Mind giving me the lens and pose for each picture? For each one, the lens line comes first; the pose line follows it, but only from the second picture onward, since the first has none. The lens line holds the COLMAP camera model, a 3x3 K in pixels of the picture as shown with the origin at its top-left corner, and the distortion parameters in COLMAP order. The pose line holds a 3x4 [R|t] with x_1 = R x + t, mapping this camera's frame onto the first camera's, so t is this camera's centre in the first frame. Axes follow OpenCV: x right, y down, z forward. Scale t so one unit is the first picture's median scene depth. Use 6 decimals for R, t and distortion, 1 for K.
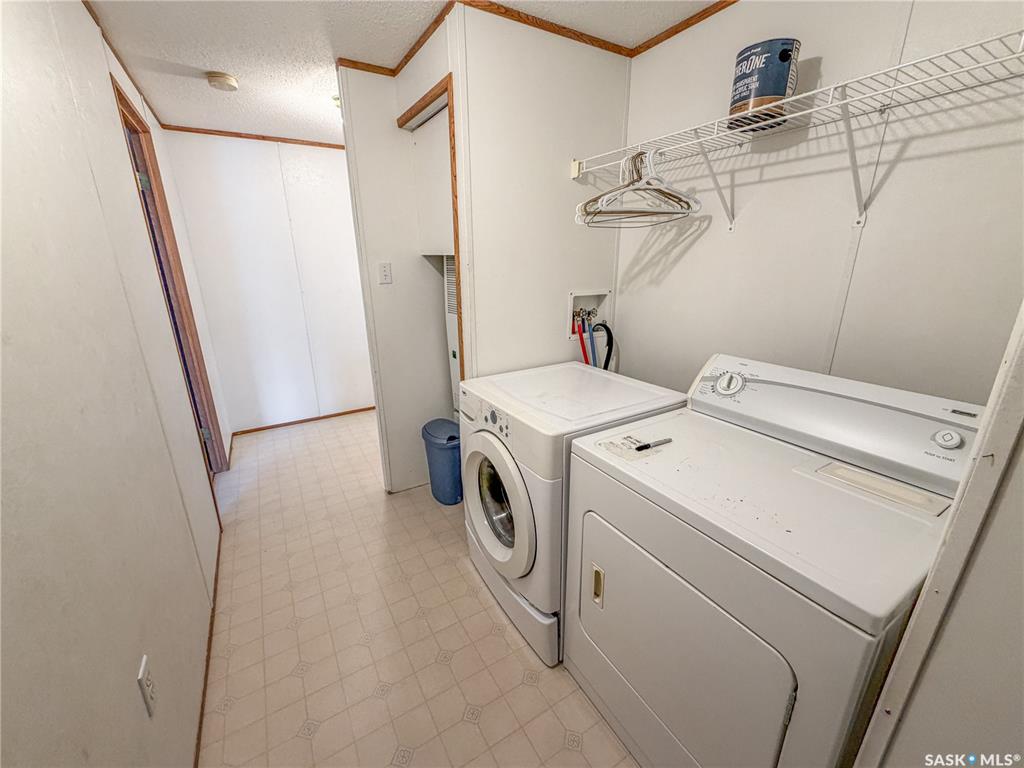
lens RADIAL K [[409.0, 0, 509.4], [0, 409.0, 383.0], [0, 0, 1]] dist [0.001167, 0.000007]
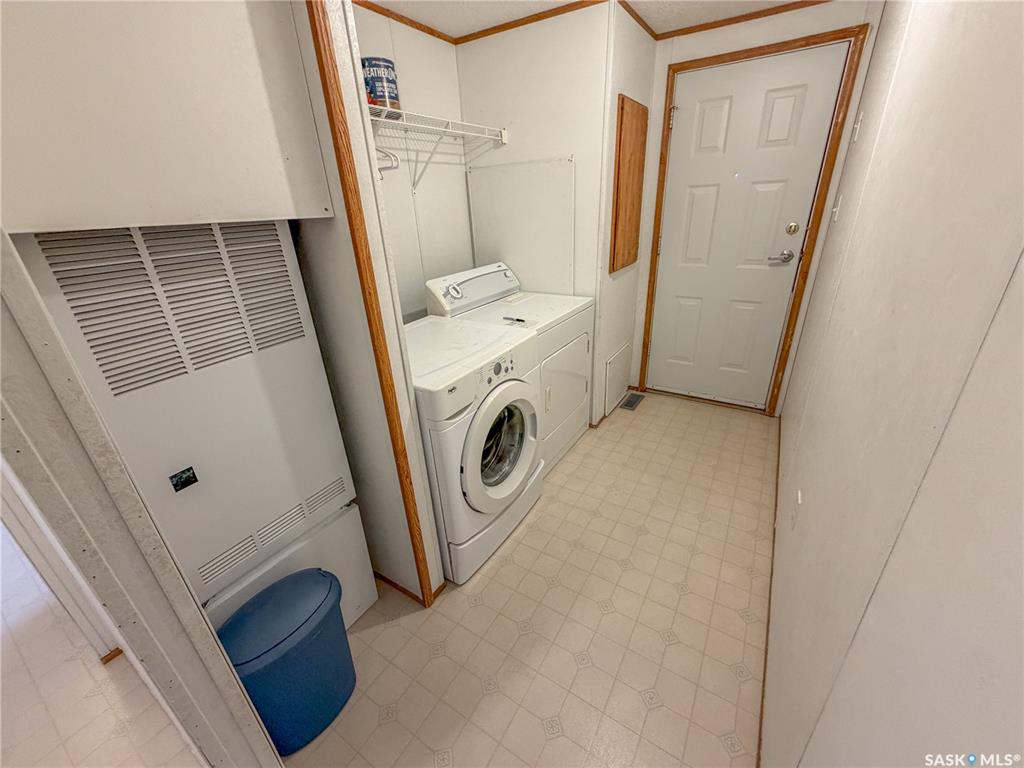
lens RADIAL K [[409.0, 0, 509.4], [0, 409.0, 383.0], [0, 0, 1]] dist [0.001167, 0.000007]
pose [[-0.441603, -0.336156, 0.831857, -1.046109], [0.317708, 0.808495, 0.495376, -0.443802], [-0.839076, 0.483047, -0.250235, 1.400485]]
